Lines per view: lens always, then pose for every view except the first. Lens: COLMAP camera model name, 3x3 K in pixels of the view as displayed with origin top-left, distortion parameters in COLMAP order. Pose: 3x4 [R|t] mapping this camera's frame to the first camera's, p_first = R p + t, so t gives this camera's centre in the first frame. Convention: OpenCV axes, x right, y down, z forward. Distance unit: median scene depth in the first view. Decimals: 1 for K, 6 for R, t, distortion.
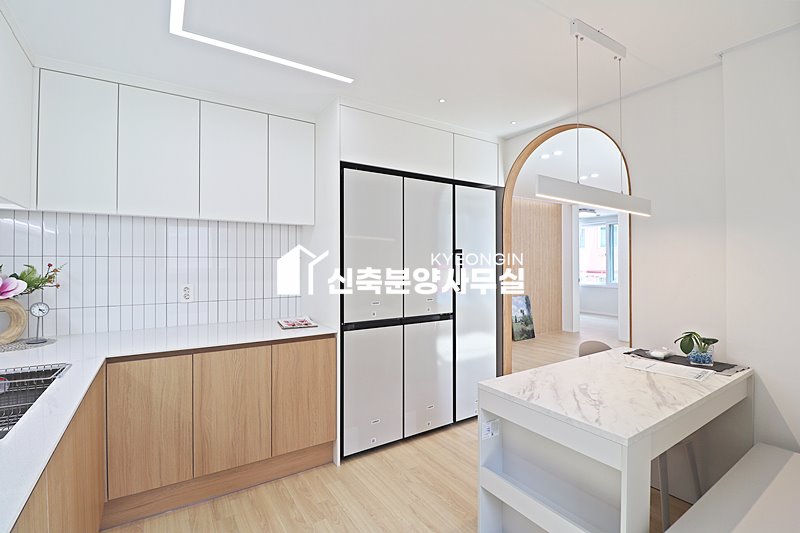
lens RADIAL K [[369.7, 0, 400.1], [0, 369.7, 261.9], [0, 0, 1]] dist [-0.005293, -0.008919]
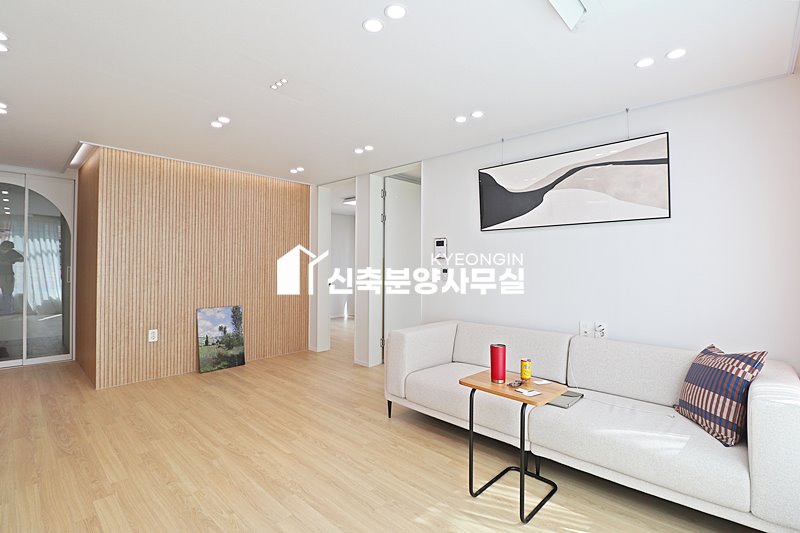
lens RADIAL K [[369.7, 0, 402.7], [0, 369.7, 260.3], [0, 0, 1]] dist [-0.005293, -0.008919]
pose [[0.970652, 0.014717, 0.240039, 1.337474], [-0.013218, 0.999882, -0.007852, 0.010216], [-0.240126, 0.004449, 0.970731, 0.628048]]
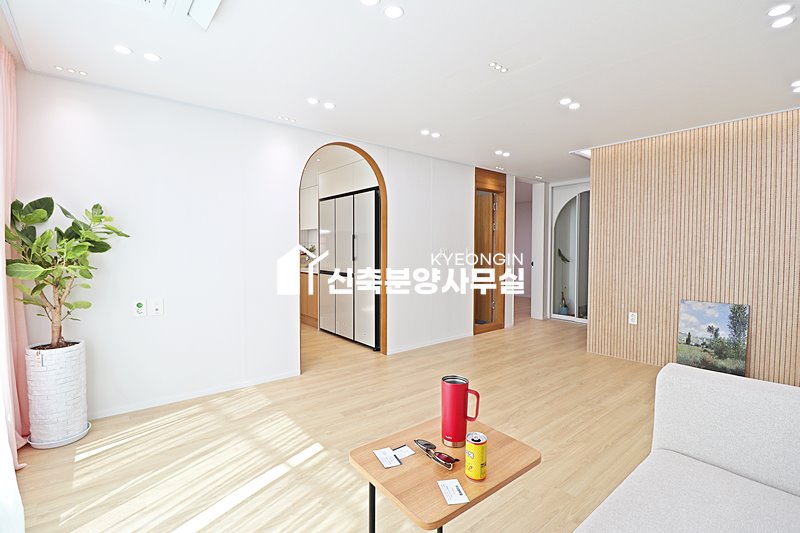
lens RADIAL K [[369.7, 0, 399.8], [0, 369.7, 262.9], [0, 0, 1]] dist [-0.005293, -0.008919]
pose [[0.106497, 0.041828, -0.993433, 2.227247], [0.001586, 0.999106, 0.042237, 0.025108], [0.994312, -0.006073, 0.106335, 1.285937]]
